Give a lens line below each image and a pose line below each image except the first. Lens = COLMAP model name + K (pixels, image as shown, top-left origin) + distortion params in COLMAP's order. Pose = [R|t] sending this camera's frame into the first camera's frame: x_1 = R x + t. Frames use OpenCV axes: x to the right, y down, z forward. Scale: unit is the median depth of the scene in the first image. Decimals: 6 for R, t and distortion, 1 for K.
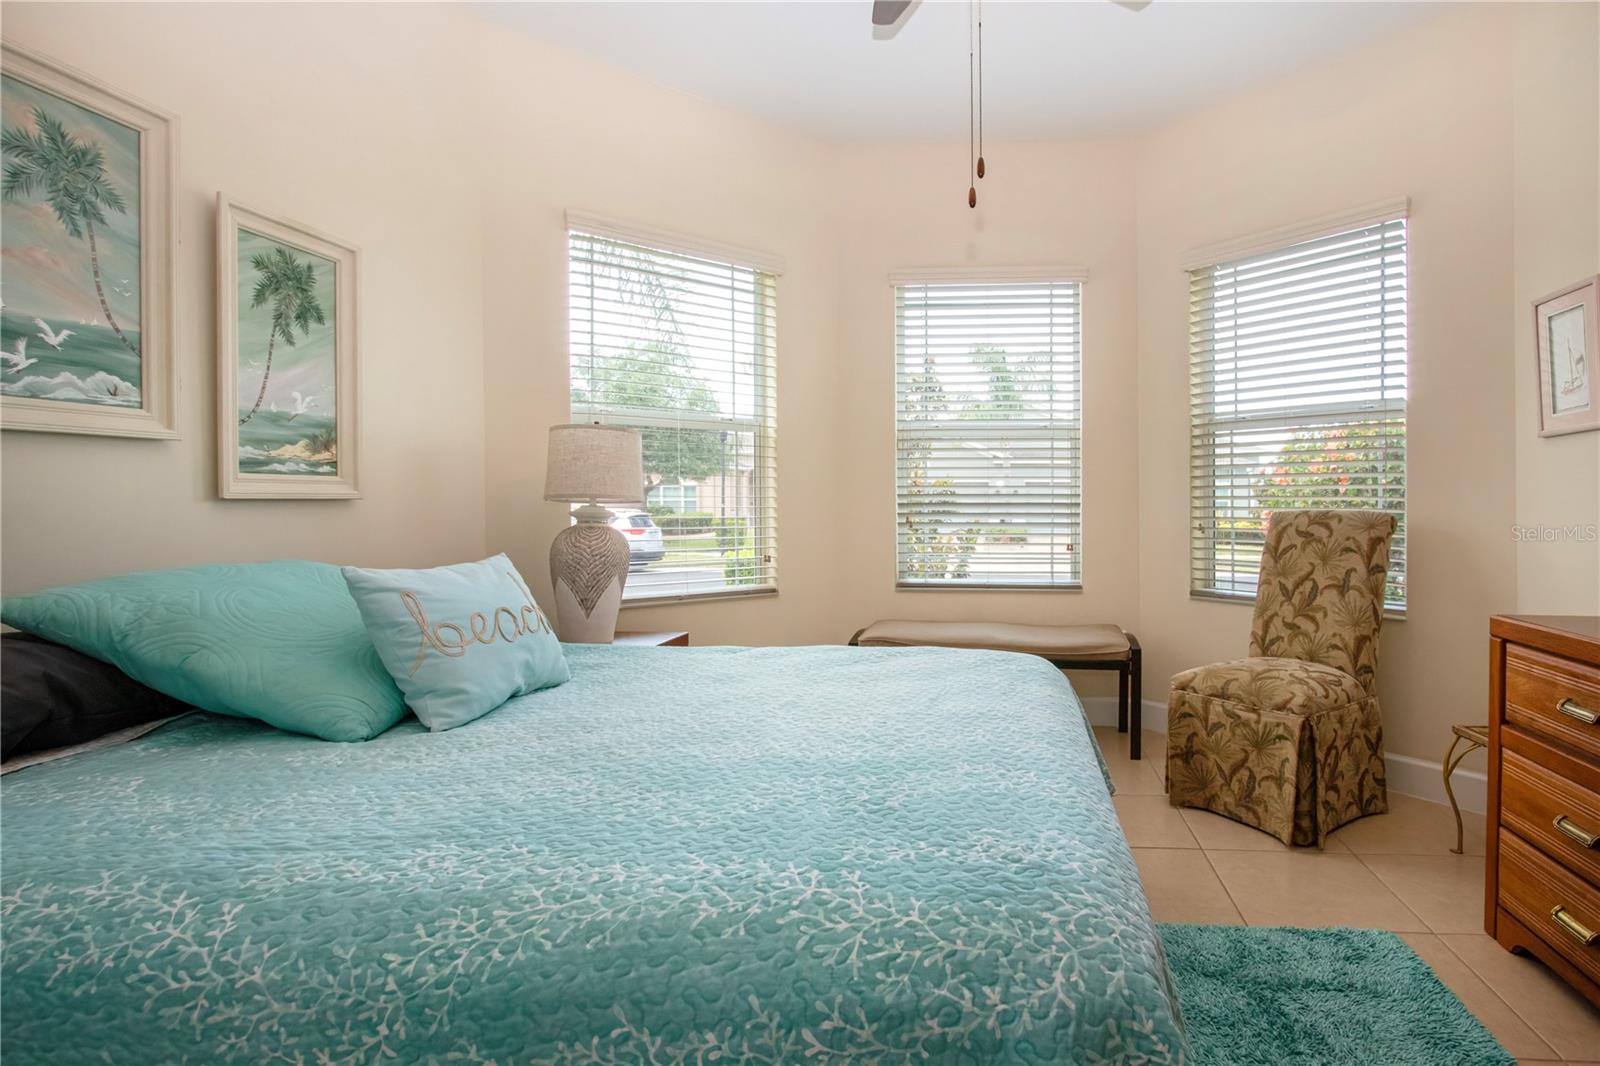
lens RADIAL K [[767.3, 0, 939.8], [0, 767.3, 493.5], [0, 0, 1]] dist [-0.015231, 0.001598]
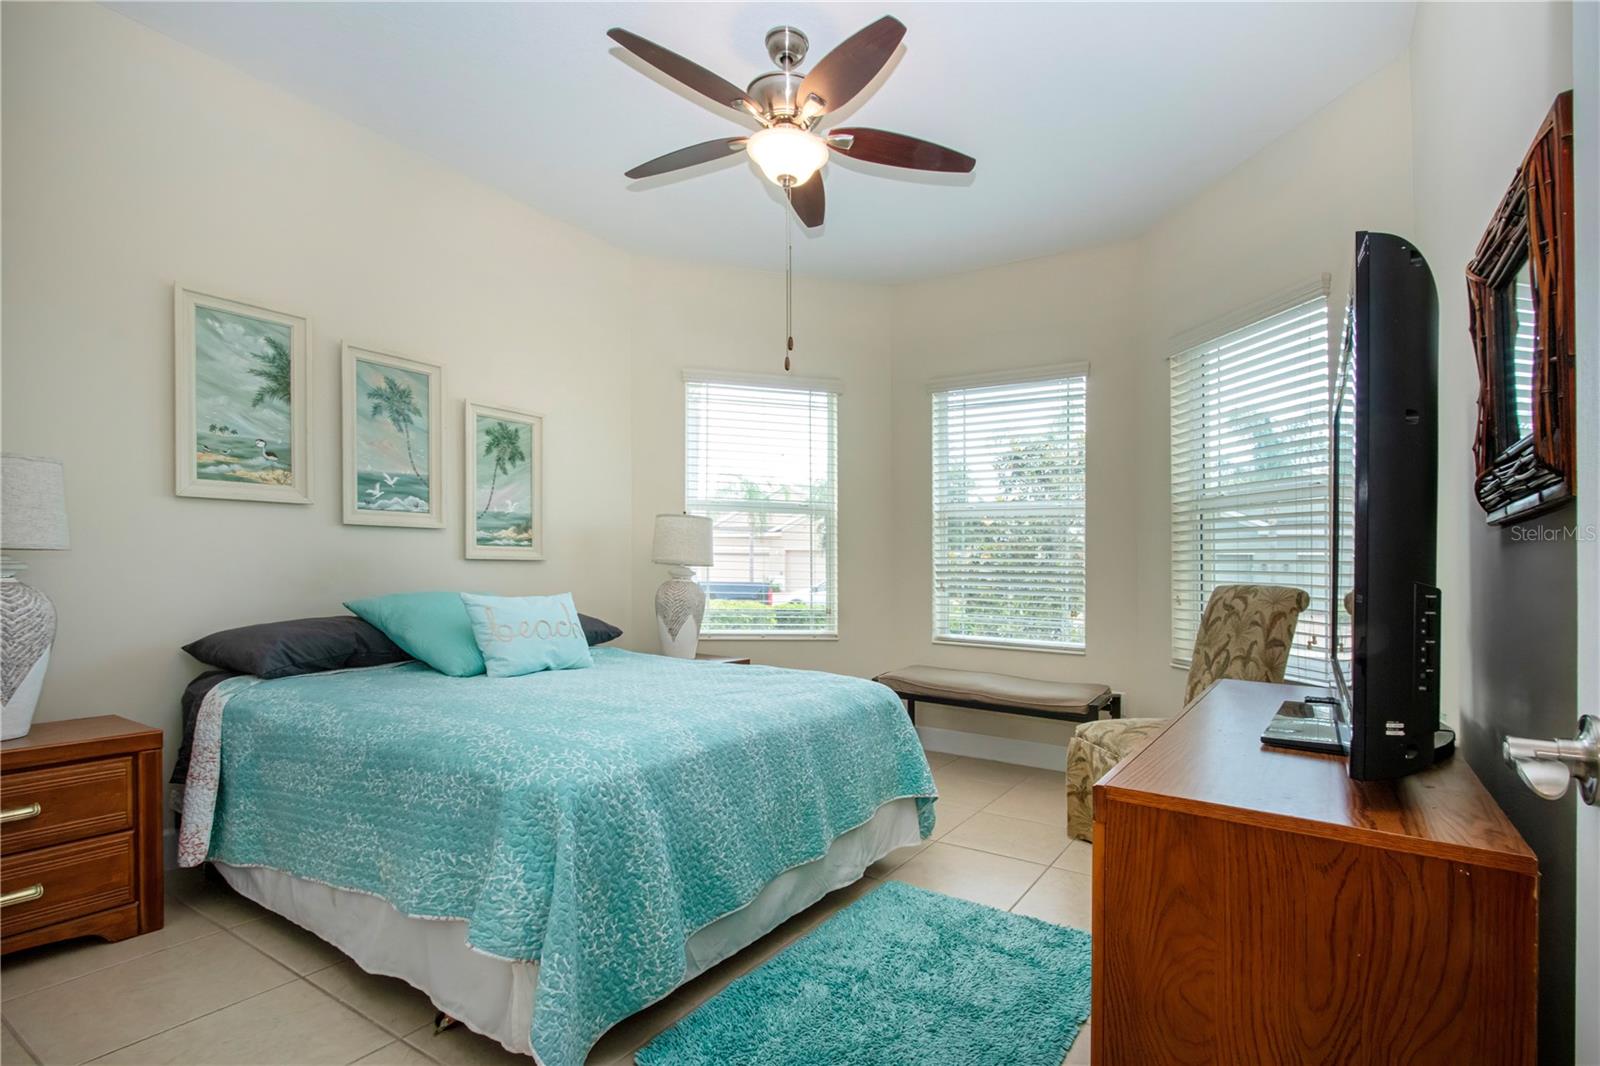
lens RADIAL K [[767.3, 0, 897.5], [0, 767.3, 556.6], [0, 0, 1]] dist [-0.015231, 0.001598]
pose [[0.894565, 0.011155, -0.446799, 0.888622], [-0.015658, 0.999857, -0.006386, -0.004026], [0.446664, 0.012708, 0.894612, -0.231761]]
